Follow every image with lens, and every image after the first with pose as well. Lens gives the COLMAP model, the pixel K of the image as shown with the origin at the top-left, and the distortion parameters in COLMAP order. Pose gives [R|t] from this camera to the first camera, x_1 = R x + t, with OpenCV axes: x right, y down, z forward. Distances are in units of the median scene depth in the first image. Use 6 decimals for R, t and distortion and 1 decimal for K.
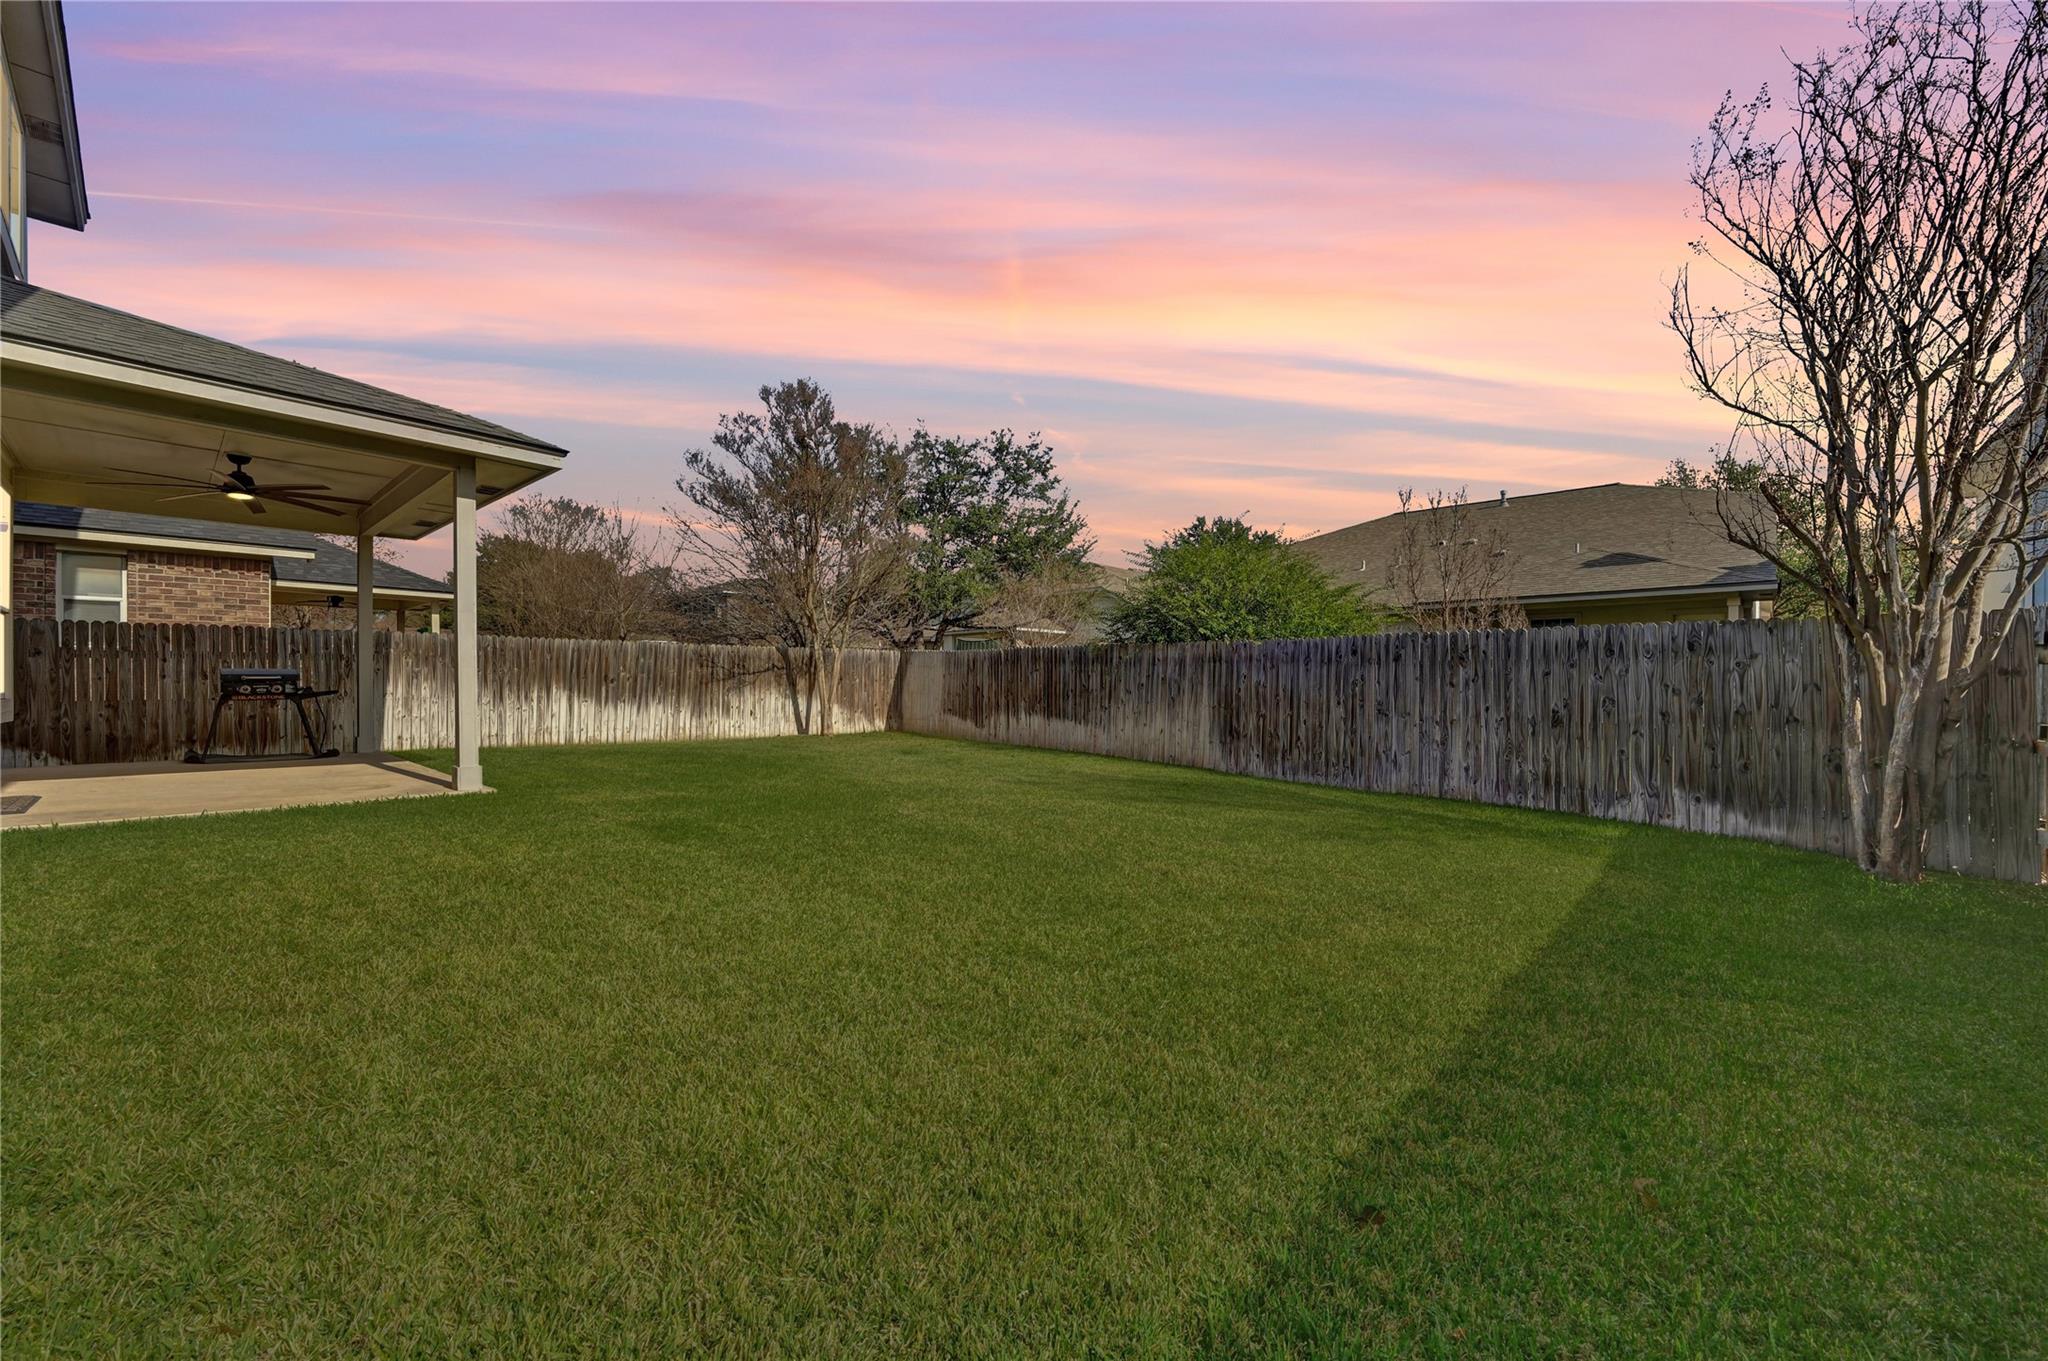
lens RADIAL K [[805.0, 0, 1025.3], [0, 805.0, 673.2], [0, 0, 1]] dist [-0.000618, 0.000670]
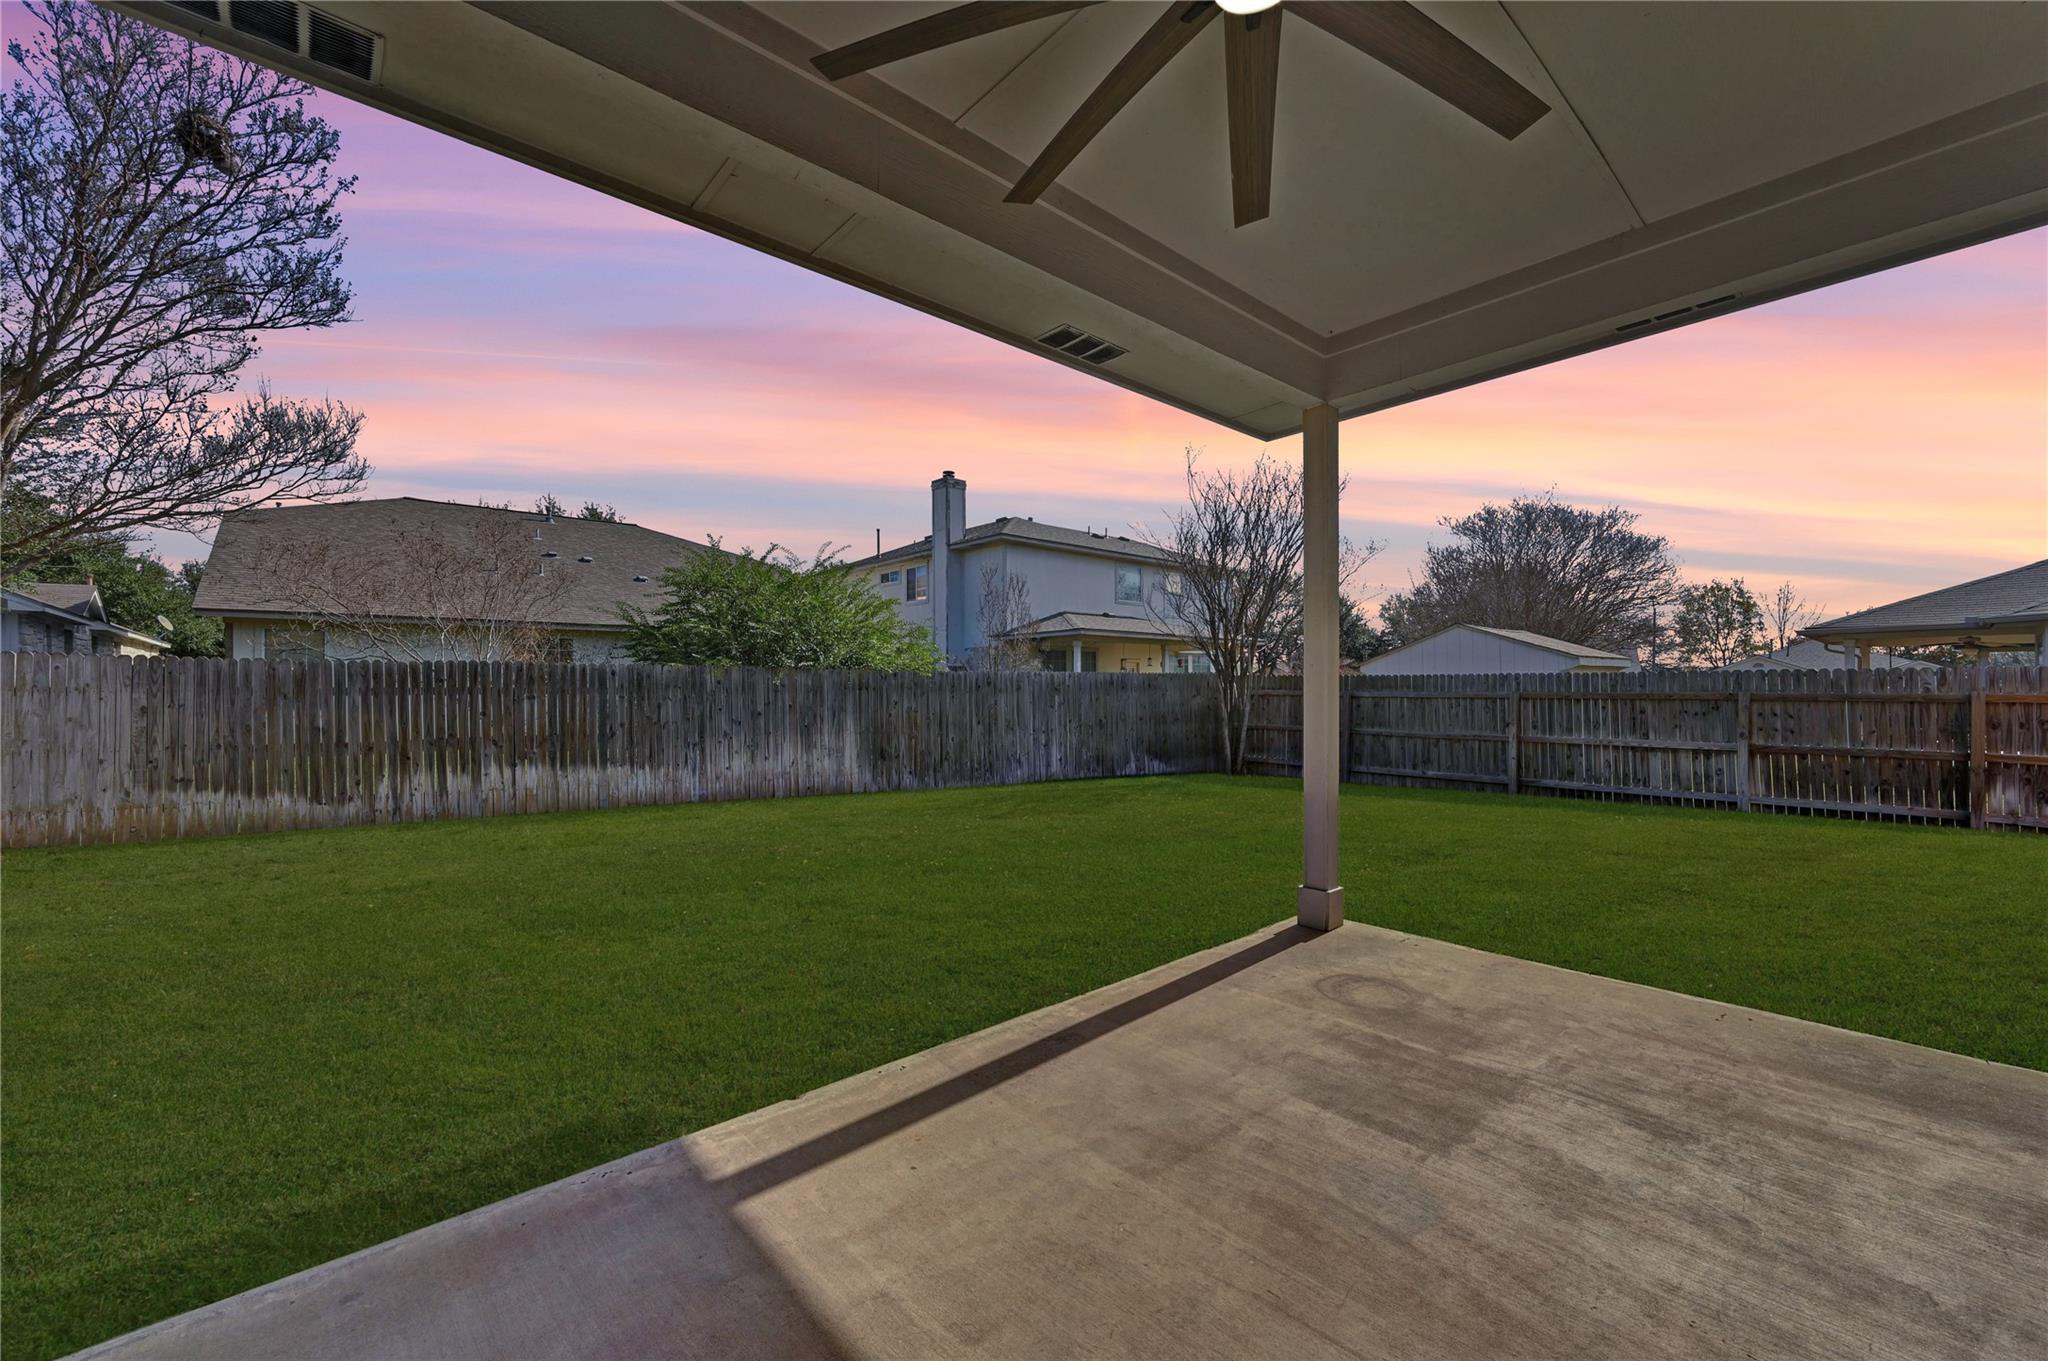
lens RADIAL K [[805.0, 0, 1026.7], [0, 805.0, 694.6], [0, 0, 1]] dist [-0.000618, 0.000670]
pose [[0.099999, 0.000799, 0.994987, -0.821899], [0.002088, 0.999997, -0.001013, -0.005850], [-0.994985, 0.002179, 0.099997, 0.710614]]
